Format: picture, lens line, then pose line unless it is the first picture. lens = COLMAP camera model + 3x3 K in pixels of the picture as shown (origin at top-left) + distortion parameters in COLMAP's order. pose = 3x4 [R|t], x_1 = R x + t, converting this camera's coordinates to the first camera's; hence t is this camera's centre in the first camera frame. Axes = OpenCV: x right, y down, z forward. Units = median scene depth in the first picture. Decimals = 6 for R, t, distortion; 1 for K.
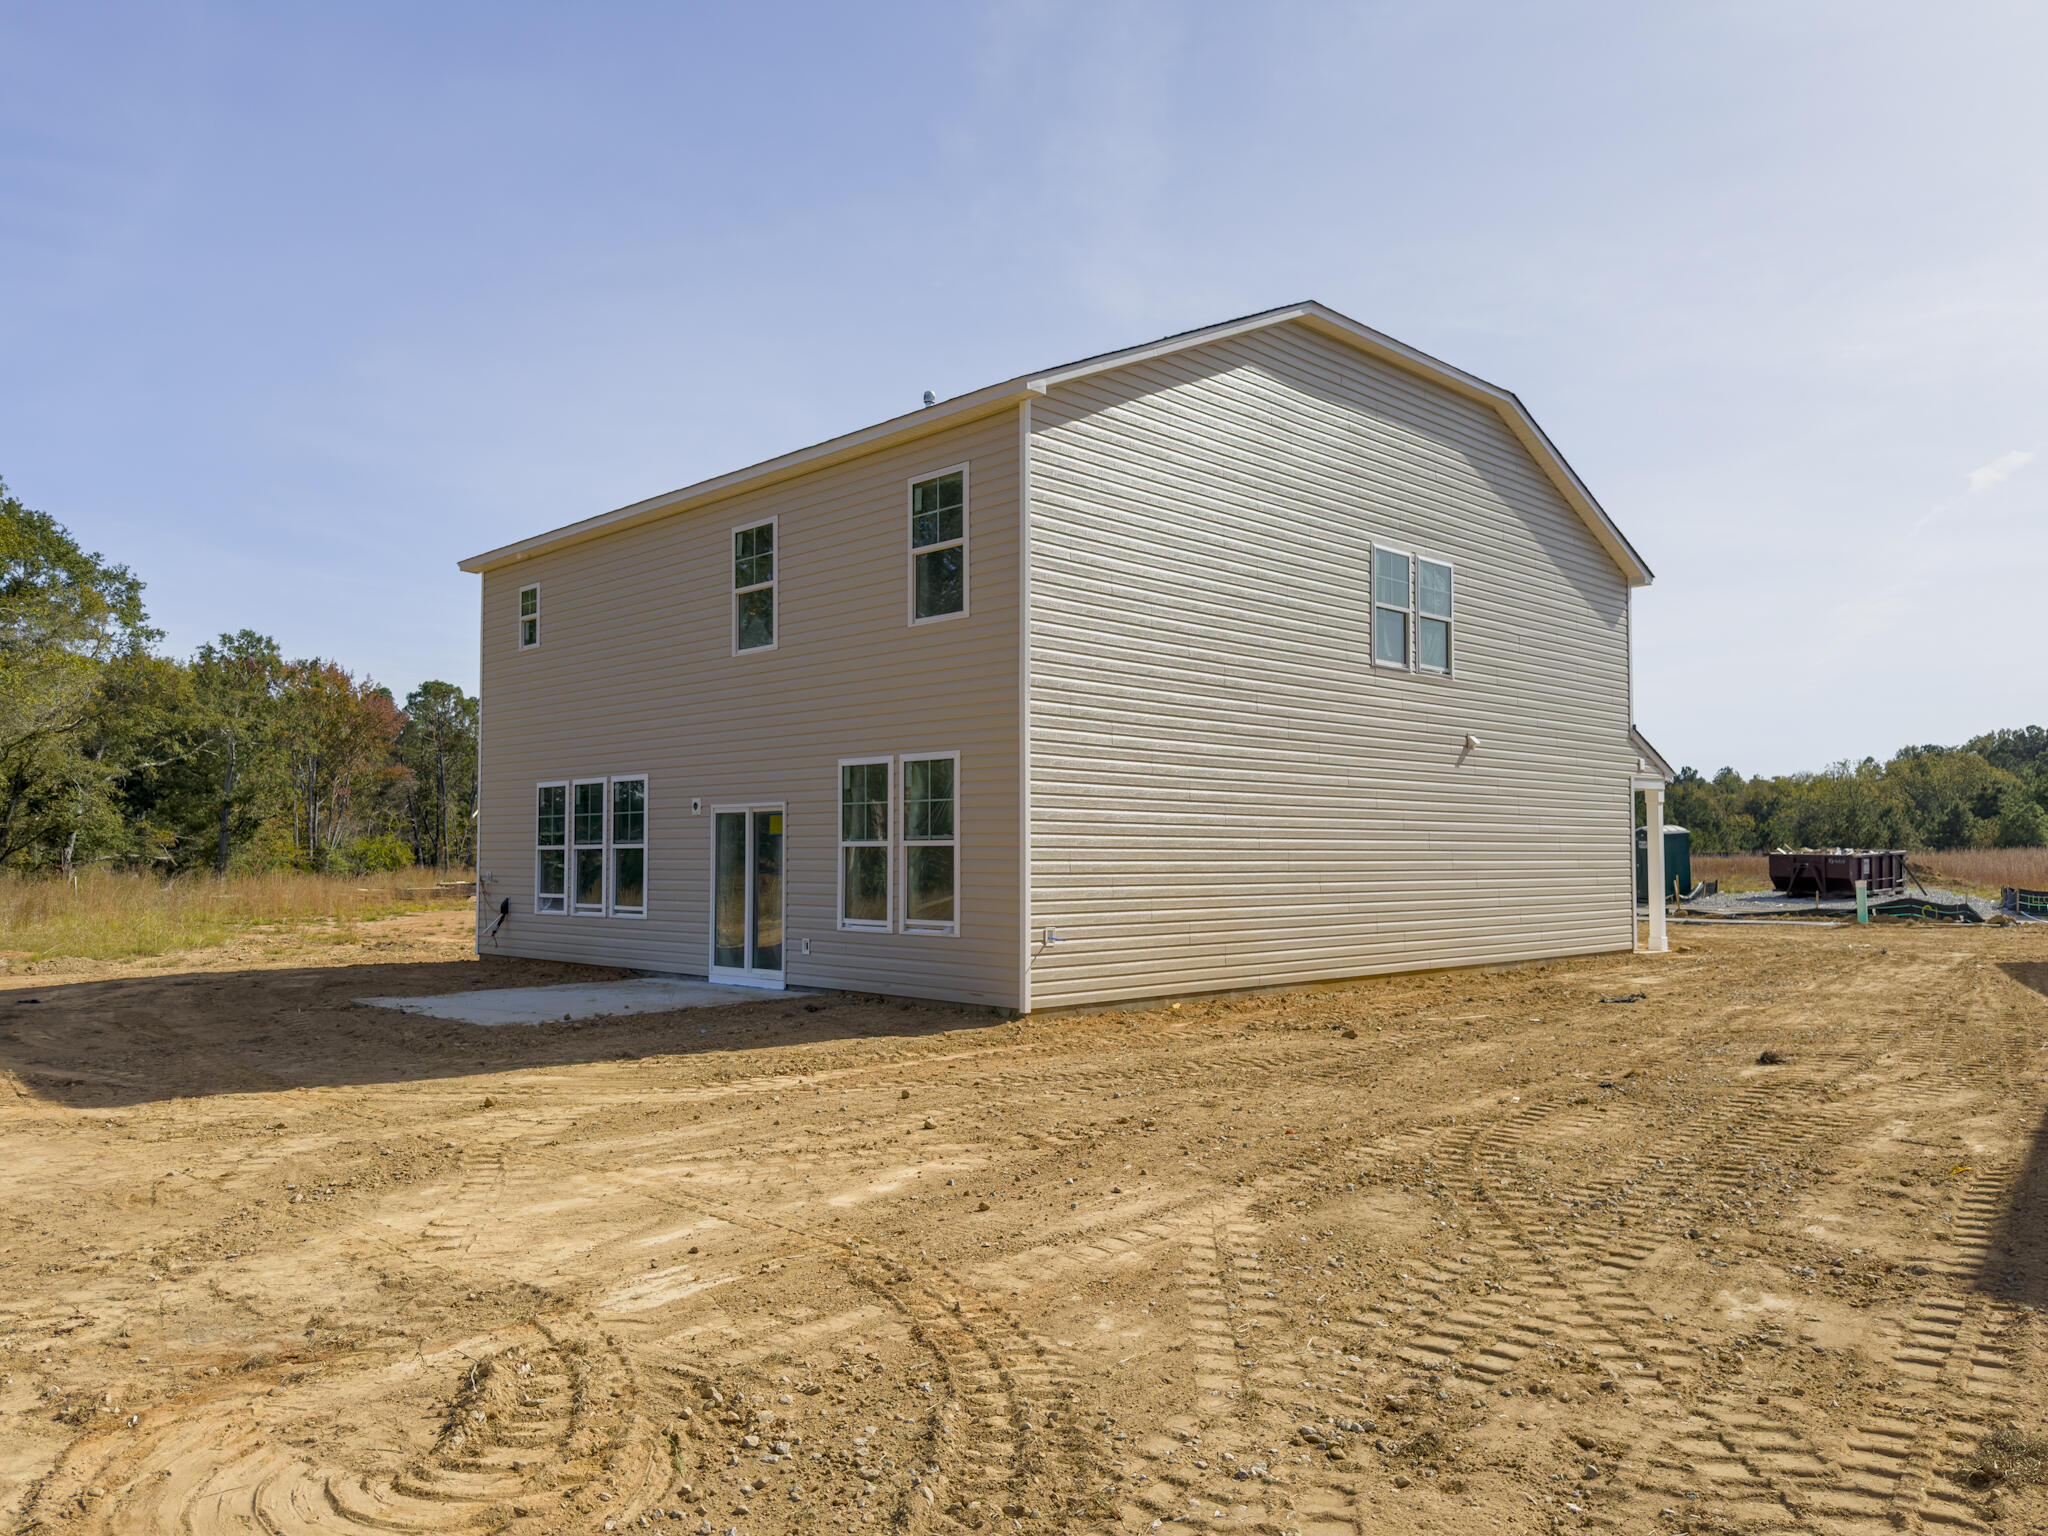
lens RADIAL K [[1488.1, 0, 1038.7], [0, 1488.1, 770.3], [0, 0, 1]] dist [0.008850, -0.001552]
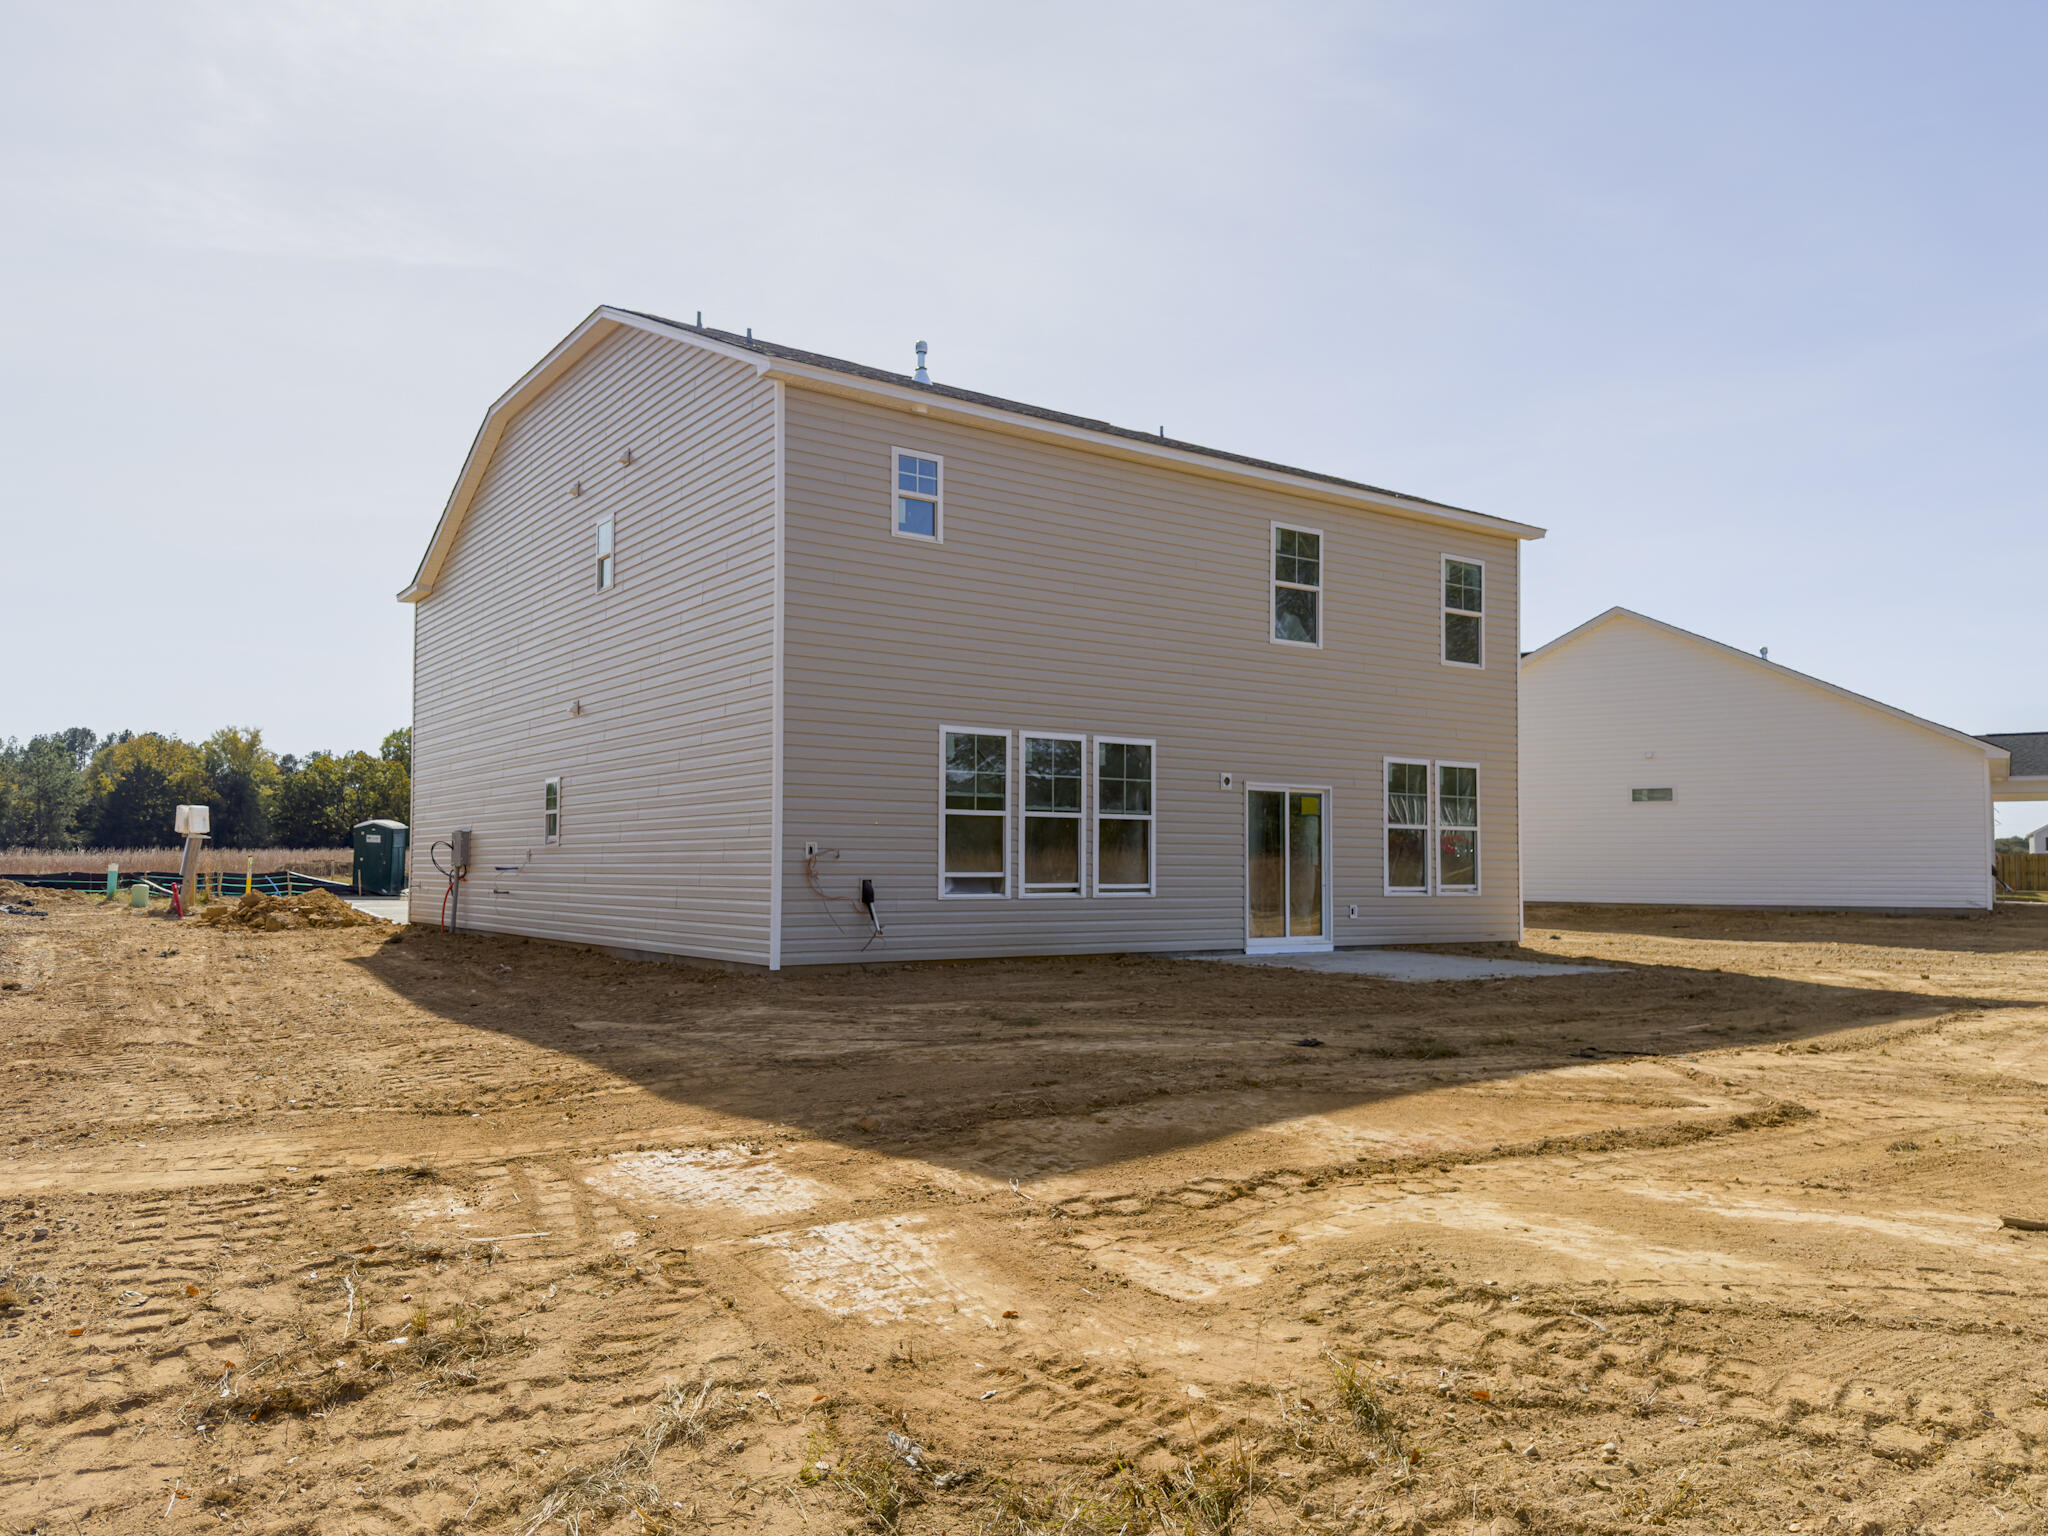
lens RADIAL K [[1488.1, 0, 1009.8], [0, 1488.1, 778.2], [0, 0, 1]] dist [0.008850, -0.001552]
pose [[0.170549, 0.056878, 0.983706, -1.298403], [-0.068151, 0.996623, -0.045809, 0.081739], [-0.982990, -0.059228, 0.173849, 1.018894]]
